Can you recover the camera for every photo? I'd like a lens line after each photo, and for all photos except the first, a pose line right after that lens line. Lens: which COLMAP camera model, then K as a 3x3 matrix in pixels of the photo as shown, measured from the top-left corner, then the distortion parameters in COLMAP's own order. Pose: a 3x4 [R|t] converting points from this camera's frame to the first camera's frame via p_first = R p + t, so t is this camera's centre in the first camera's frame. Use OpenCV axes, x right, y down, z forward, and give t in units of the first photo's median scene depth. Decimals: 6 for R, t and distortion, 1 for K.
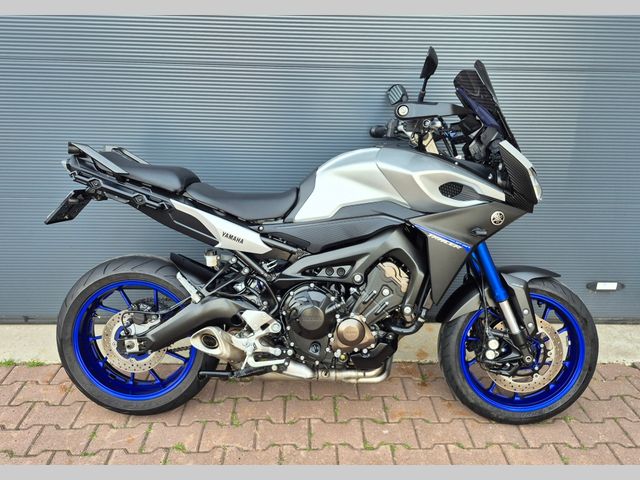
lens RADIAL K [[569.8, 0, 320.0], [0, 569.8, 240.0], [0, 0, 1]] dist [0.120397, -0.206431]
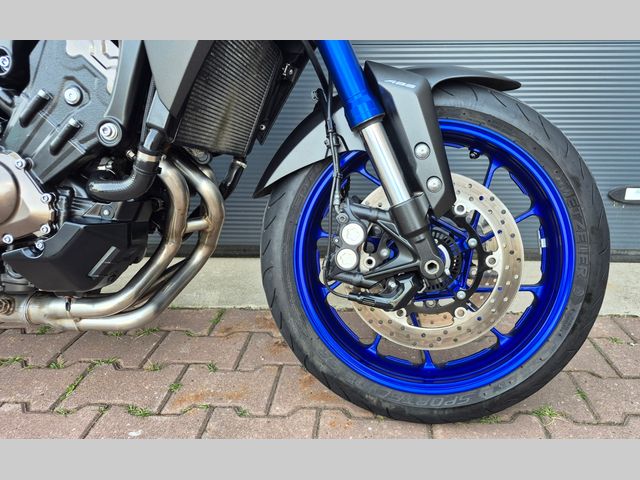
lens RADIAL K [[521.8, 0, 345.2], [0, 521.8, 256.7], [0, 0, 1]] dist [0.030666, -0.002264]
pose [[0.997016, 0.002642, -0.077155, 0.325074], [-0.002328, 0.999989, 0.004150, 0.196089], [0.077165, -0.003958, 0.997010, 0.613857]]
